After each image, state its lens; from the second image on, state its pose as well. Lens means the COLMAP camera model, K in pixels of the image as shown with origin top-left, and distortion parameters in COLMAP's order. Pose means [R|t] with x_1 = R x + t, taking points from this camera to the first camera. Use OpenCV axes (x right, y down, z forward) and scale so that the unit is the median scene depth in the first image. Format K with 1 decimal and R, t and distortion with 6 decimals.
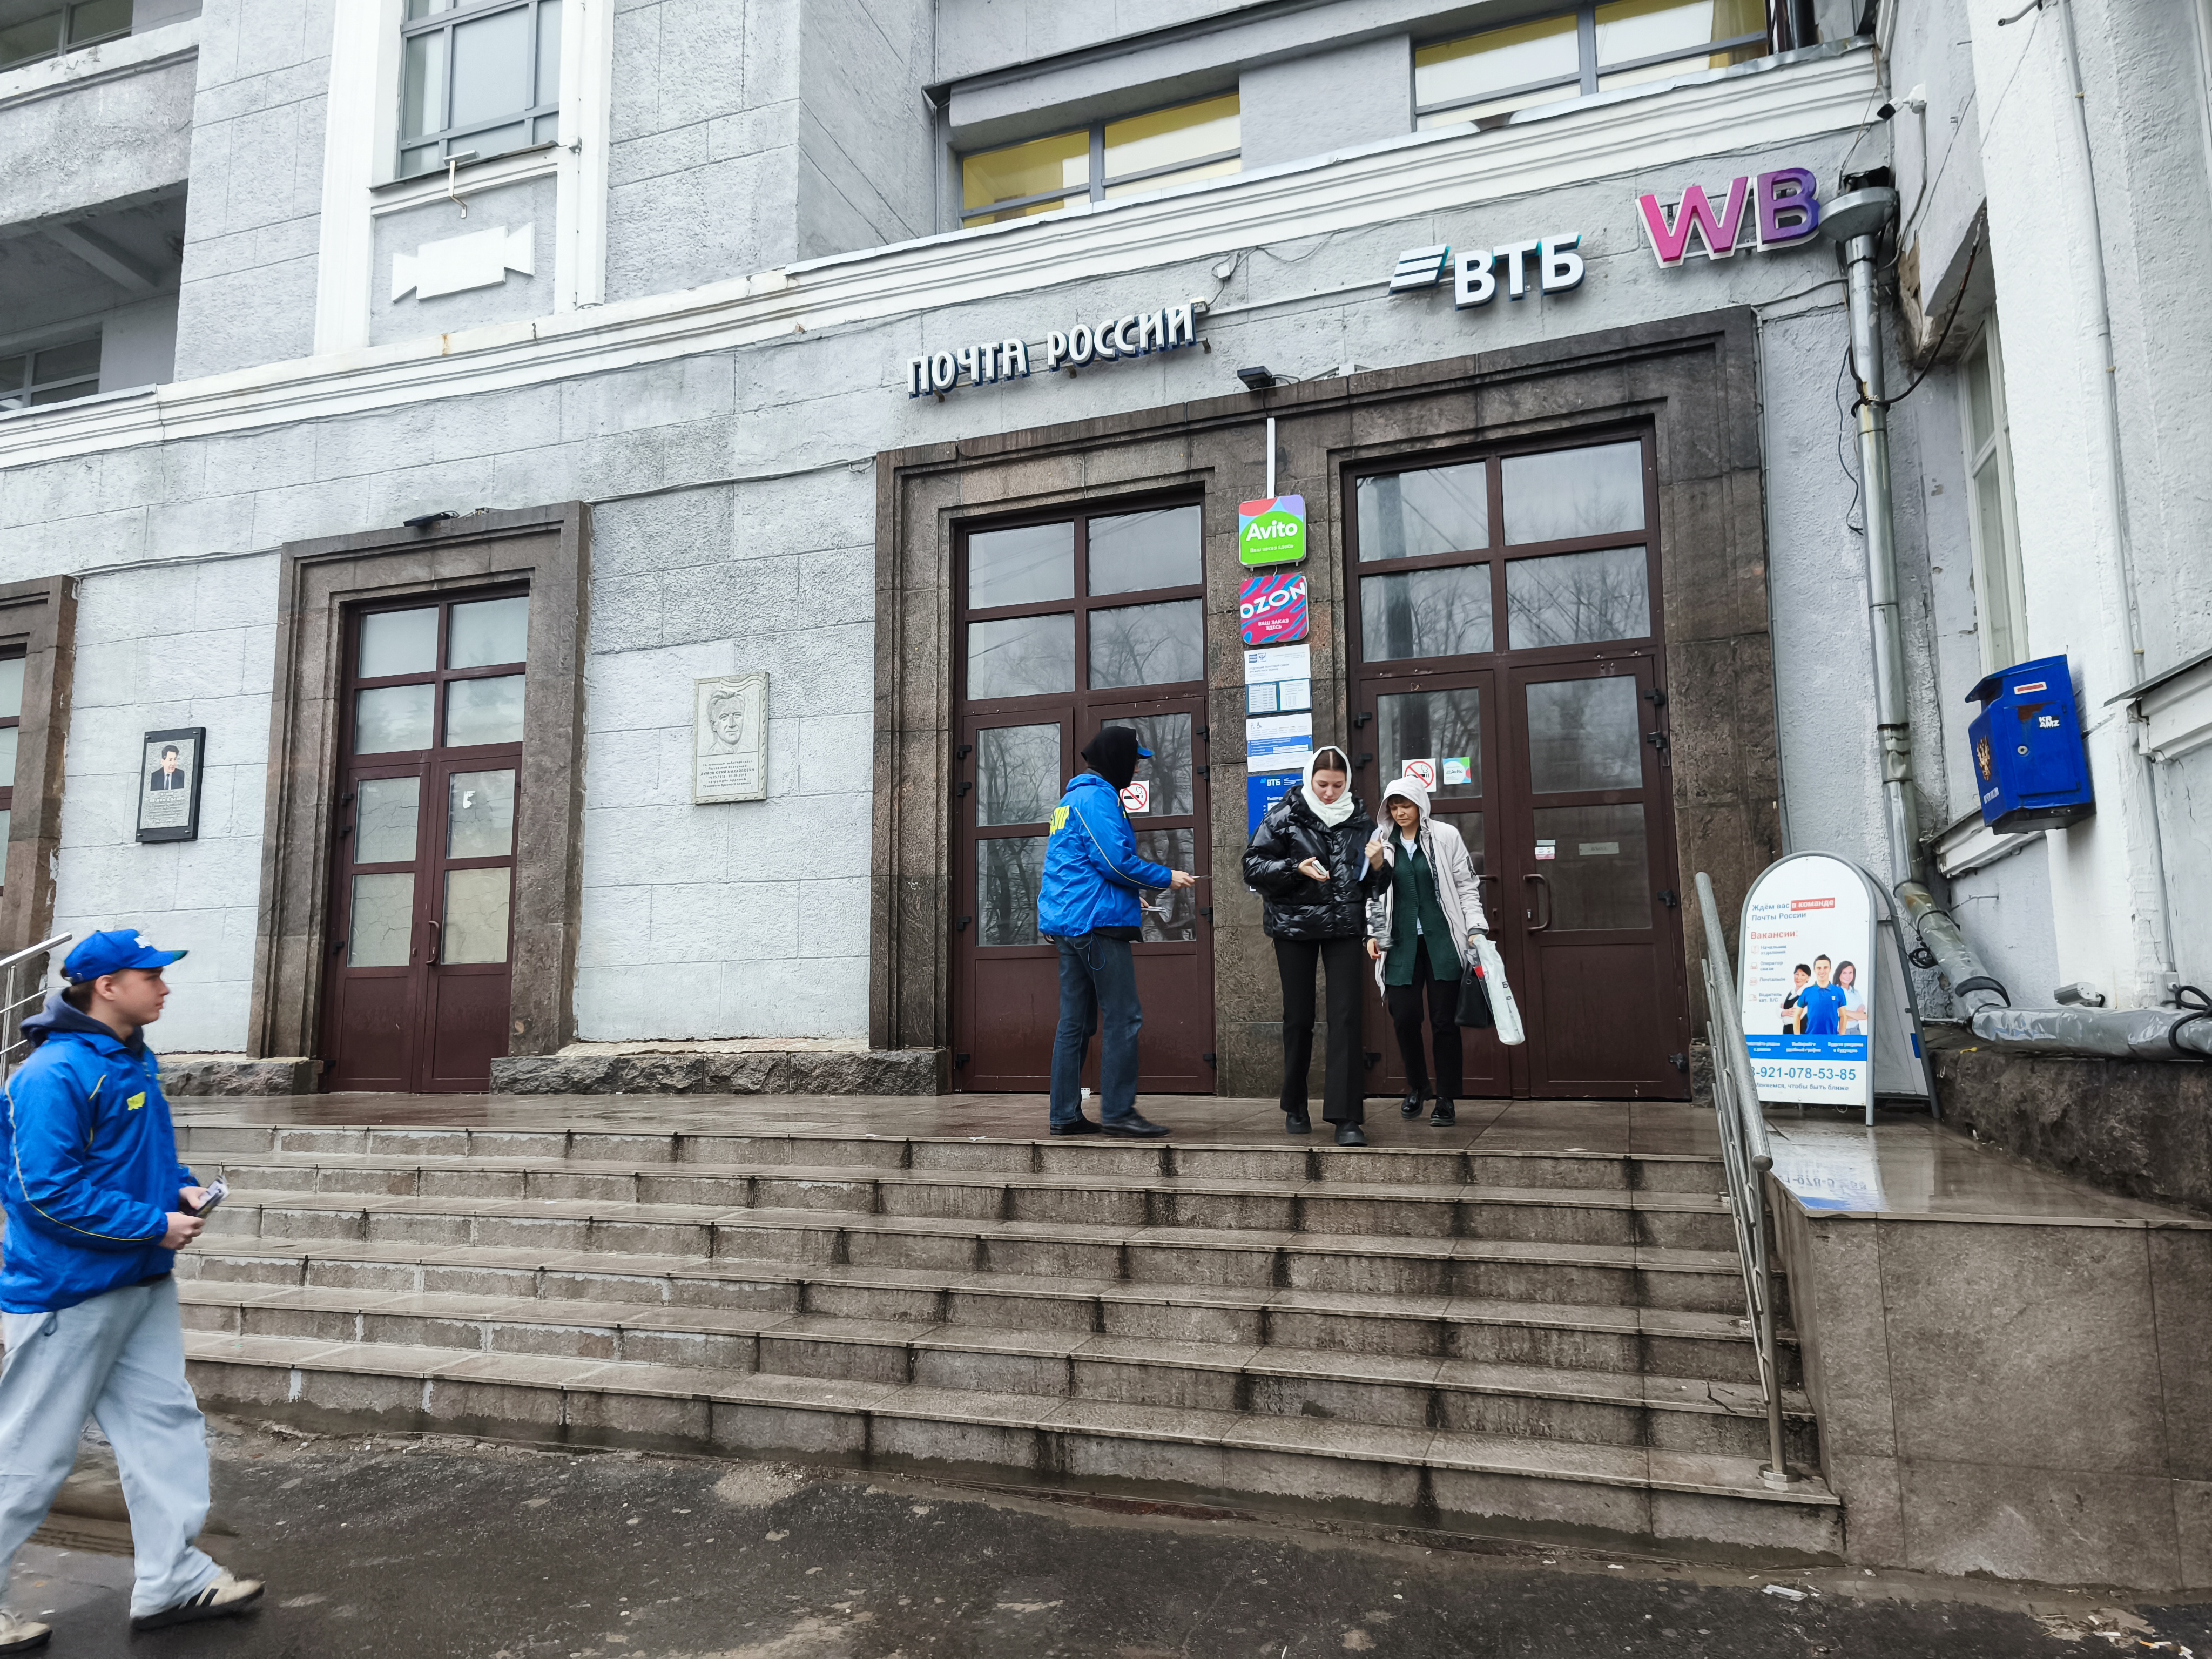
lens RADIAL K [[1440.7, 0, 1106.0], [0, 1440.7, 829.5], [0, 0, 1]] dist [0.067547, -0.031959]
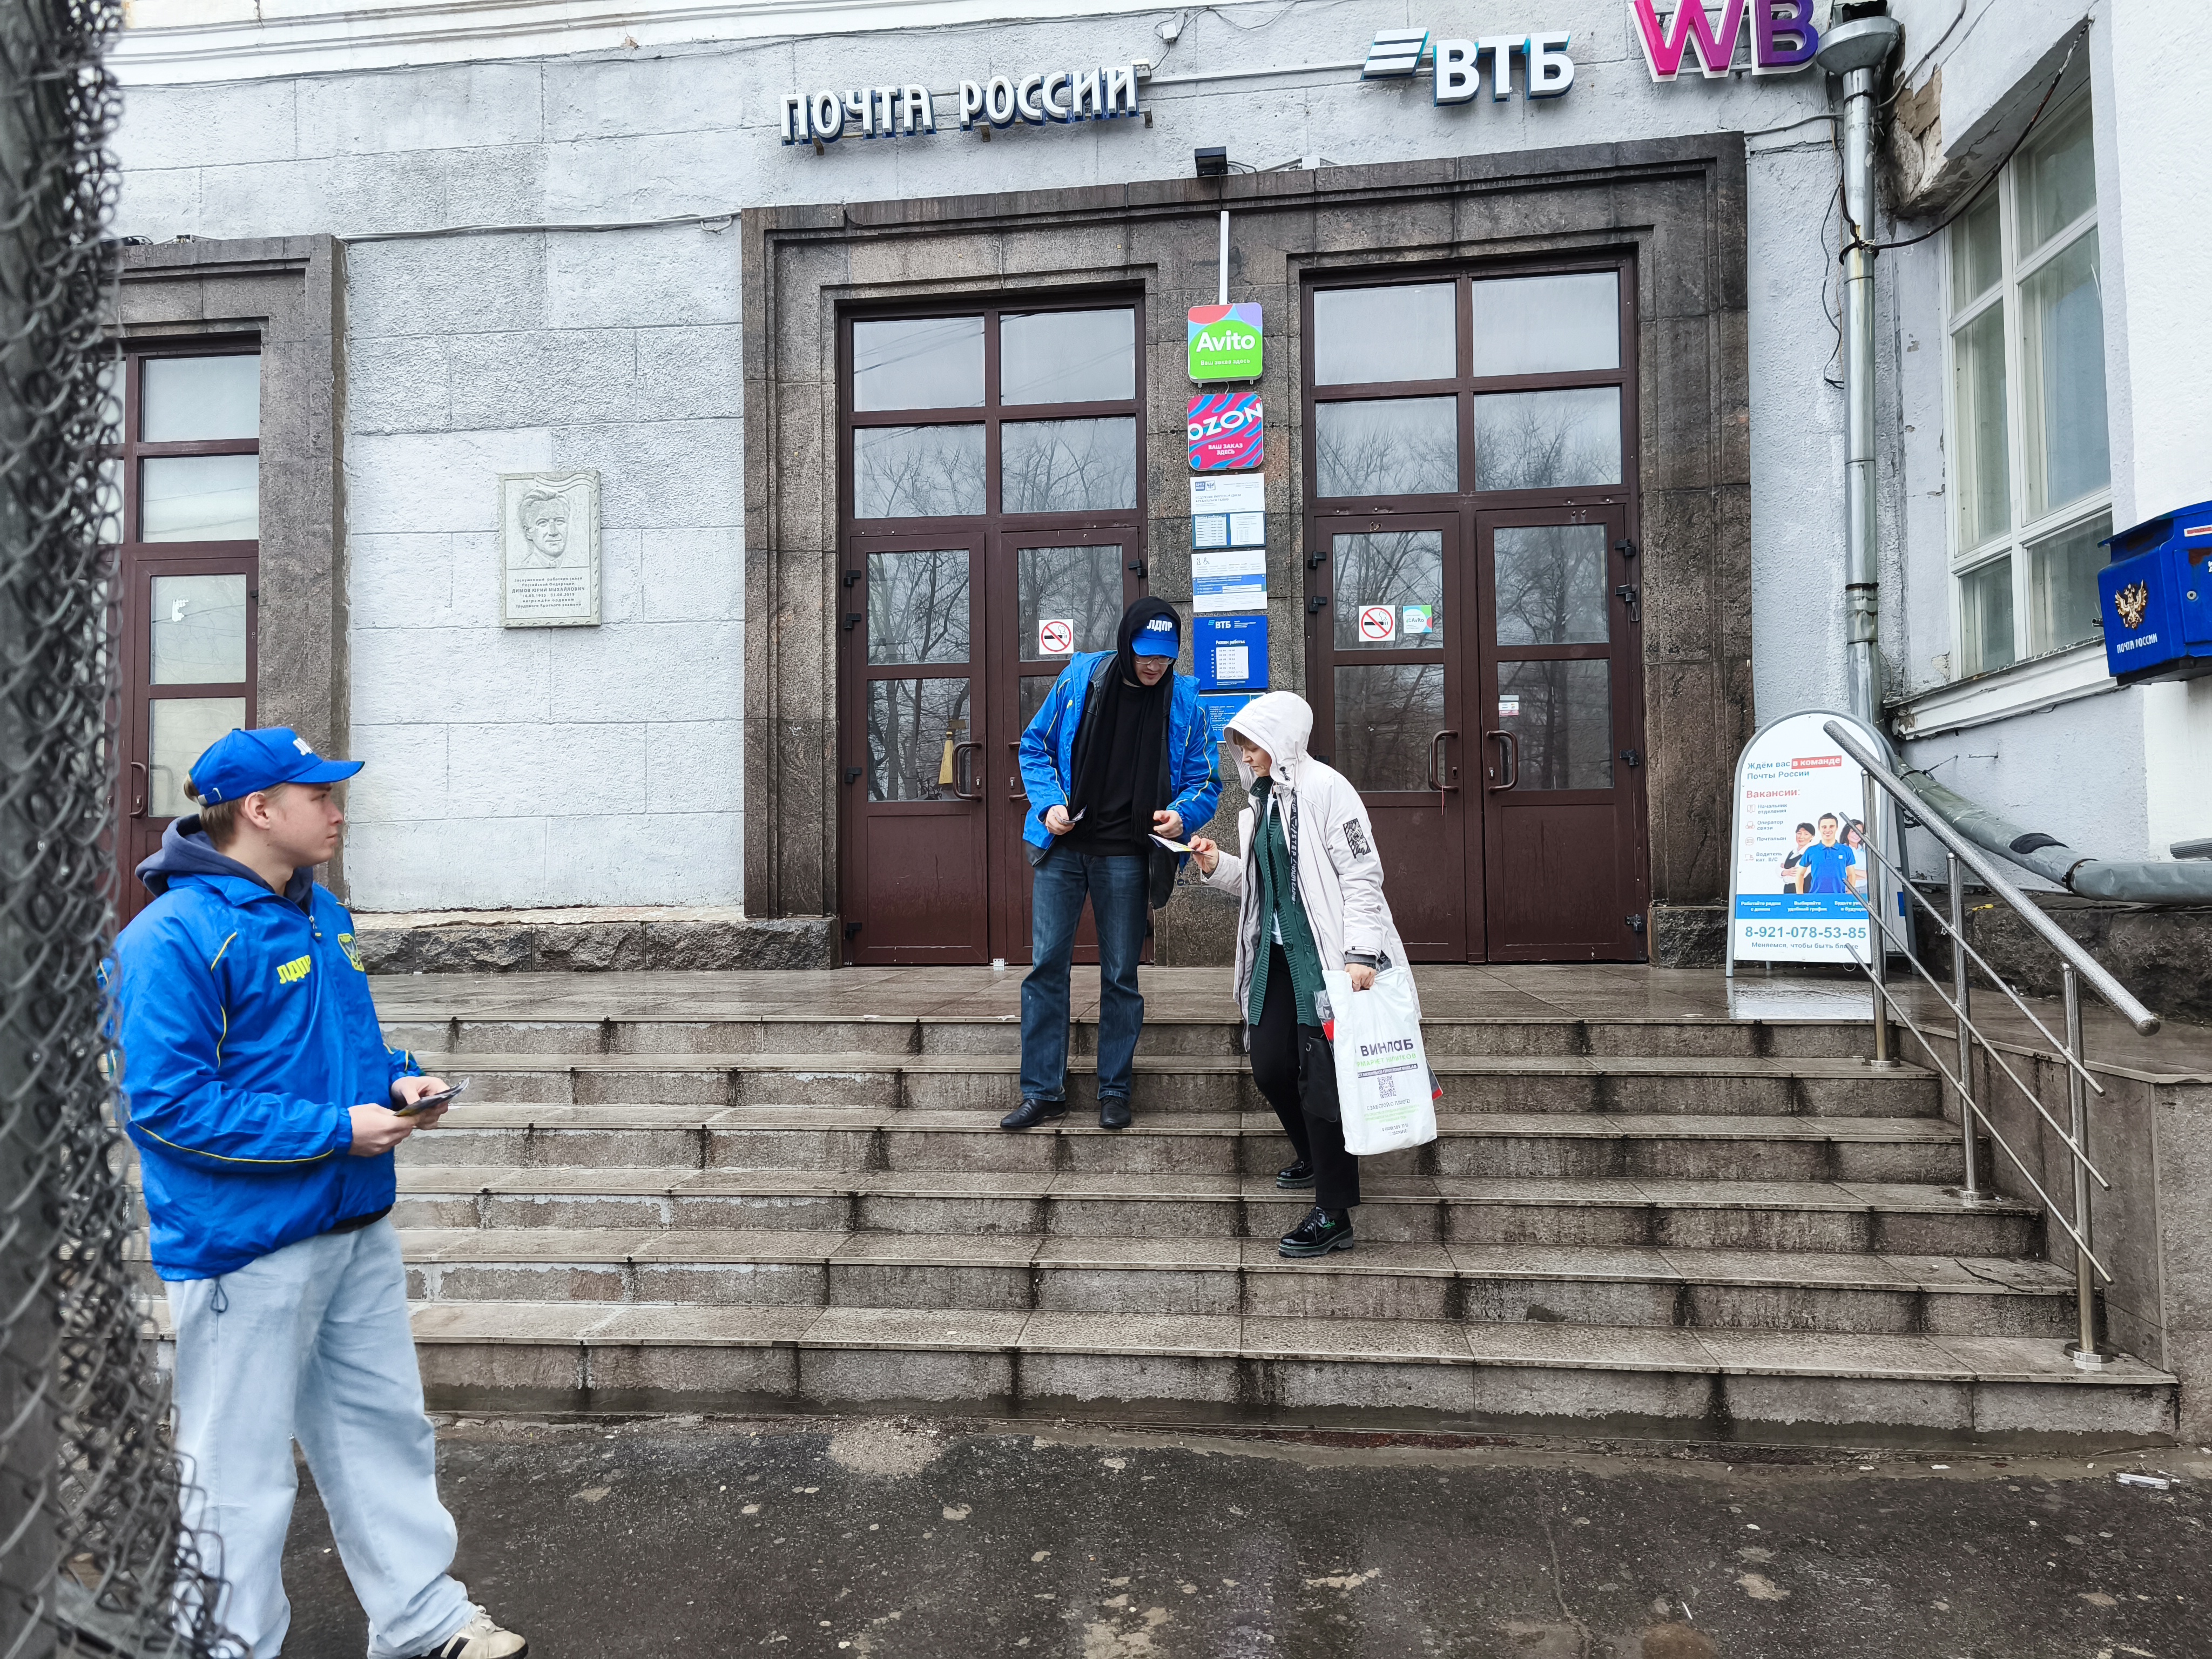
lens RADIAL K [[1439.3, 0, 1106.0], [0, 1439.3, 829.5], [0, 0, 1]] dist [0.084459, -0.063547]
pose [[0.973135, 0.007099, 0.230125, -0.180893], [-0.027370, 0.996003, 0.085018, 0.022236], [-0.228602, -0.089033, 0.969440, 0.131401]]
